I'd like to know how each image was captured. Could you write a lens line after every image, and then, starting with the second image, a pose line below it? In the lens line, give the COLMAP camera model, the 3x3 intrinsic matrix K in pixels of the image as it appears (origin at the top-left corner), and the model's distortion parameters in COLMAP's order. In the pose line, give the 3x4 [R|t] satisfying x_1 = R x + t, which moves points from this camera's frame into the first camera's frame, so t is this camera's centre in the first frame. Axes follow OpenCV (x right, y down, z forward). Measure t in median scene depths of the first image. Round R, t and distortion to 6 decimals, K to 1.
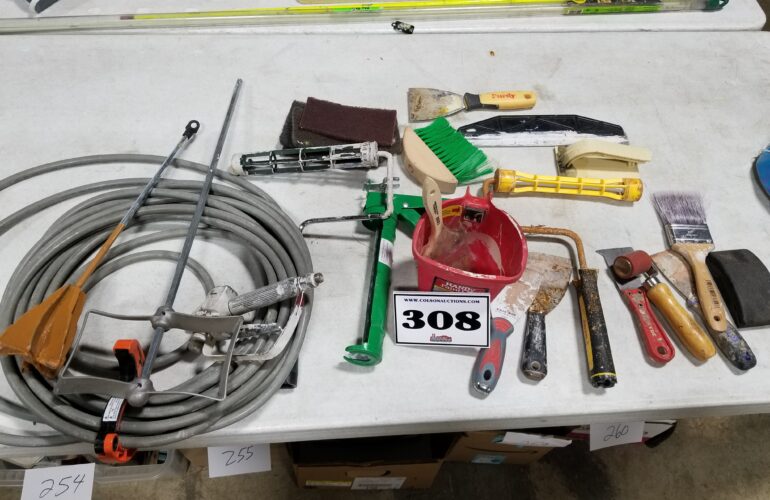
lens RADIAL K [[623.6, 0, 371.0], [0, 623.6, 238.6], [0, 0, 1]] dist [0.082648, -0.172793]
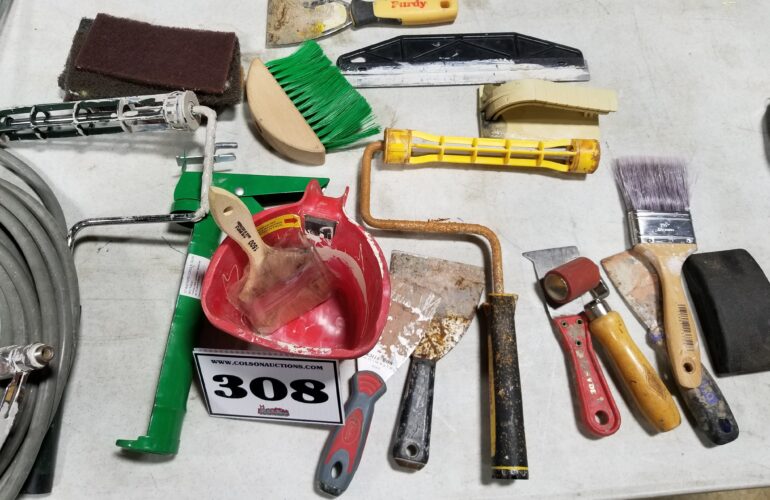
lens RADIAL K [[623.6, 0, 371.0], [0, 623.6, 238.6], [0, 0, 1]] dist [0.082648, -0.172793]
pose [[0.999941, -0.010015, 0.004116, 0.191970], [0.008951, 0.978440, 0.206337, -0.140769], [-0.006093, -0.206288, 0.978472, 0.340571]]
